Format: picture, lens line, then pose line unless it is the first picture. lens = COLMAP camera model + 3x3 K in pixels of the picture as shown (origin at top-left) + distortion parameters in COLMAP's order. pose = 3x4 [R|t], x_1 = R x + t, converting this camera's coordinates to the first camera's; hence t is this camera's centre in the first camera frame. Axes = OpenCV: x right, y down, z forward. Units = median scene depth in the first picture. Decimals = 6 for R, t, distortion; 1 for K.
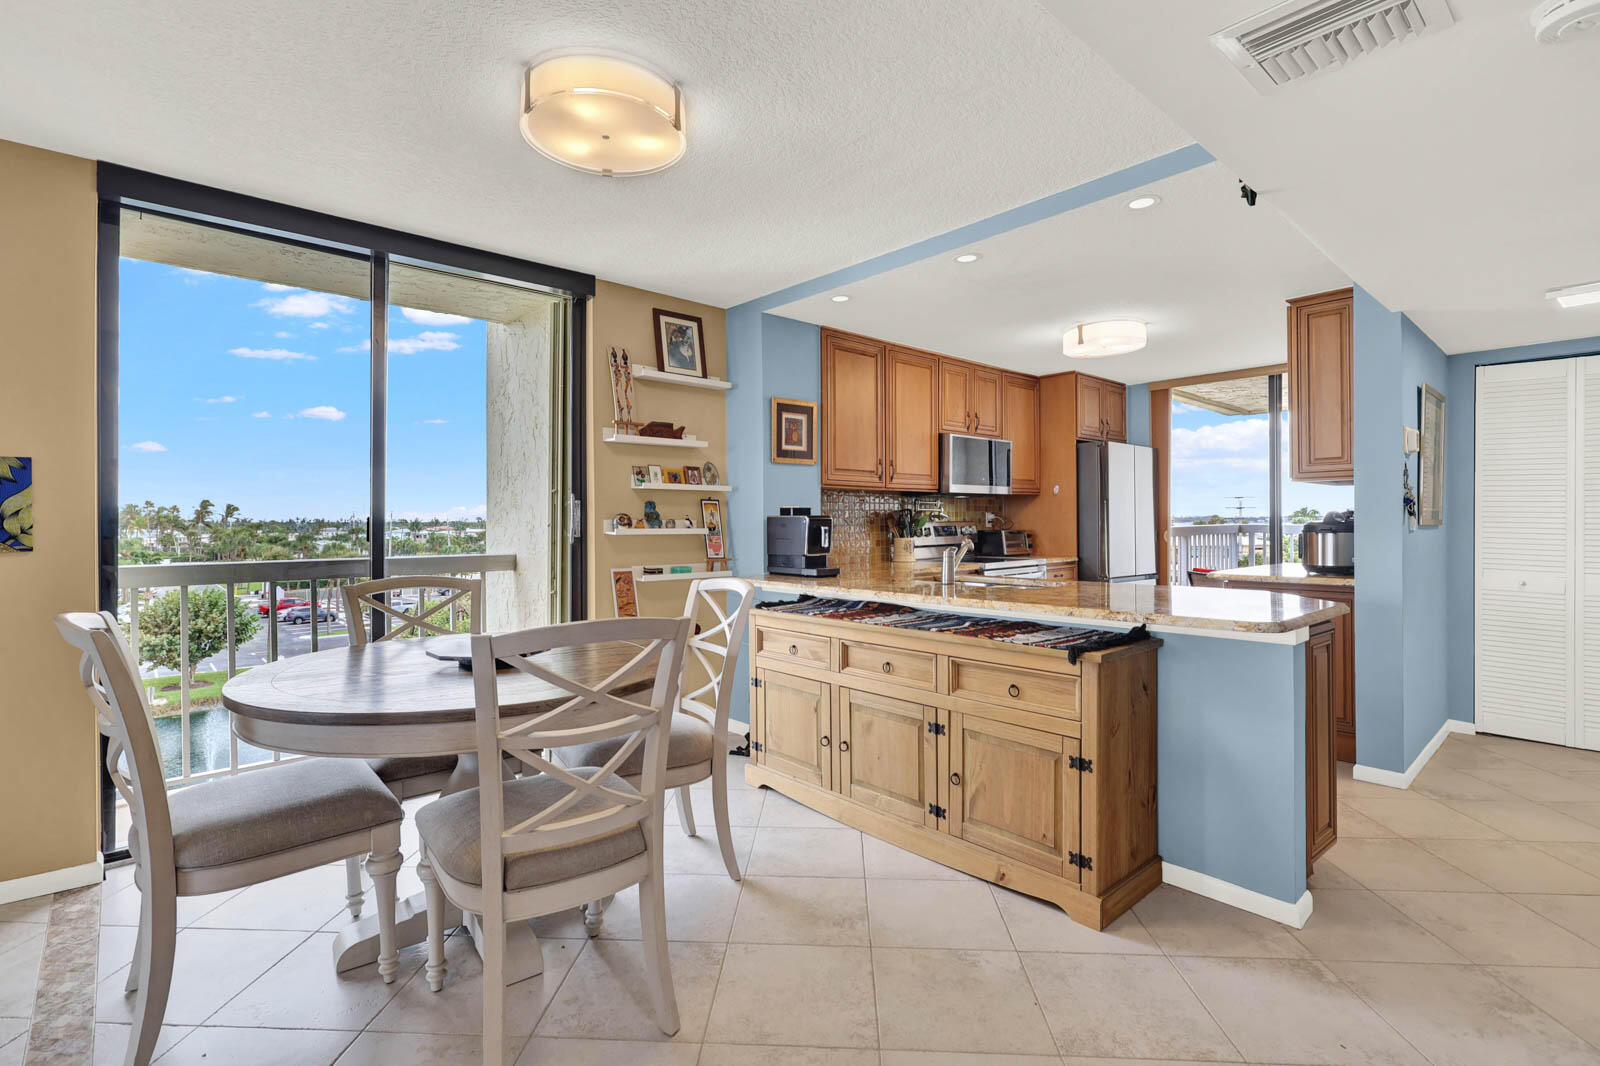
lens RADIAL K [[740.8, 0, 795.2], [0, 740.8, 523.9], [0, 0, 1]] dist [0.007696, -0.000114]
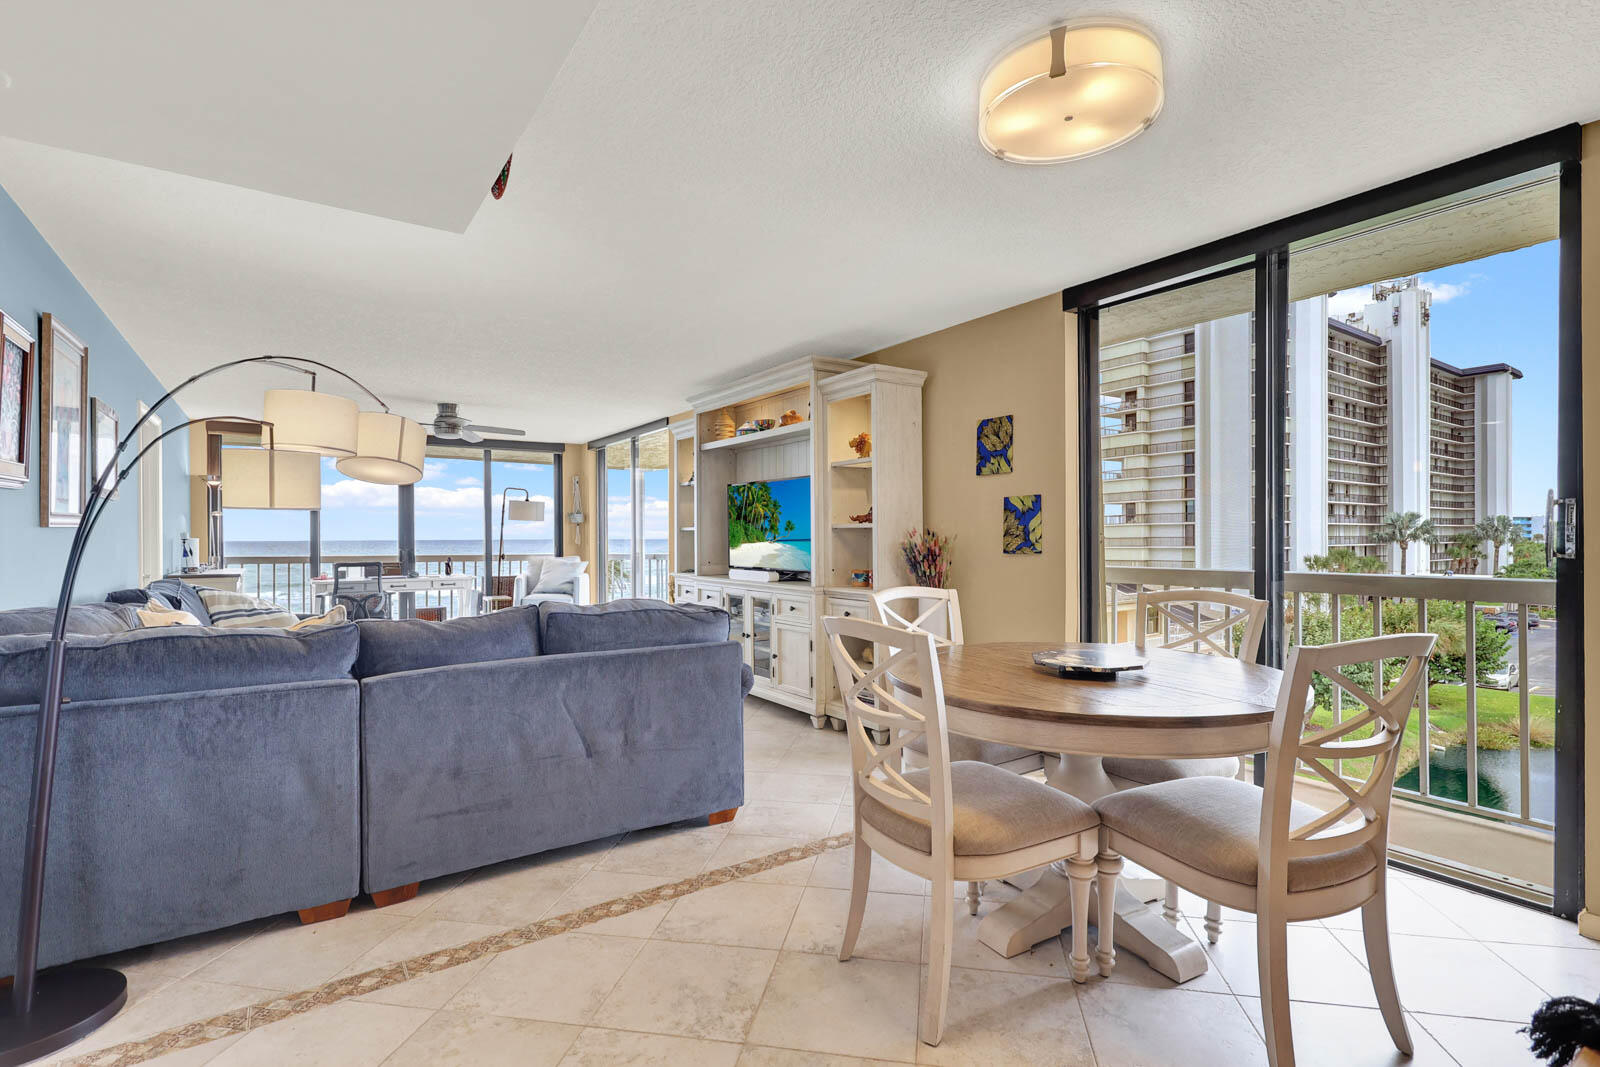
lens RADIAL K [[754.0, 0, 806.0], [0, 754.0, 529.7], [0, 0, 1]] dist [-0.001346, 0.000075]
pose [[-0.134716, 0.000848, -0.990884, 0.365996], [0.003588, 0.999993, 0.000368, -0.009176], [0.990878, -0.003505, -0.134718, 0.420584]]
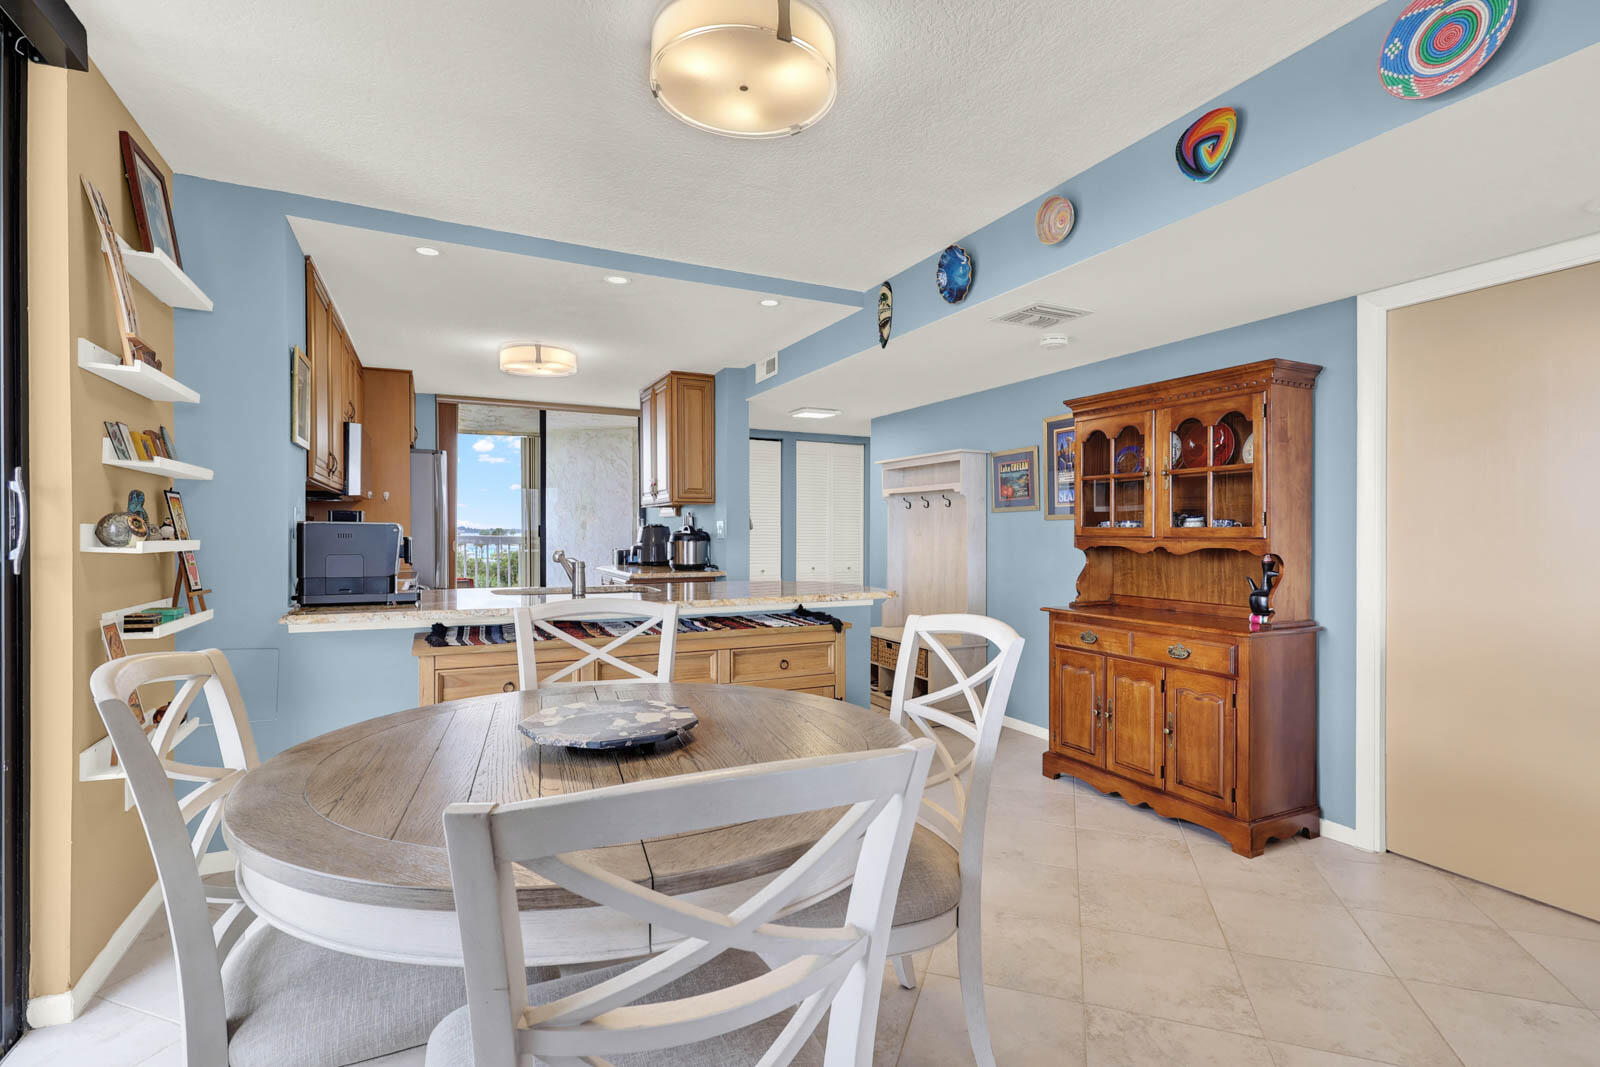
lens RADIAL K [[754.0, 0, 806.0], [0, 754.0, 529.7], [0, 0, 1]] dist [-0.001346, 0.000075]
pose [[0.270990, 0.008709, 0.962543, -0.534008], [-0.003911, 0.999961, -0.007946, 0.001134], [-0.962574, -0.001611, 0.271013, 0.341392]]
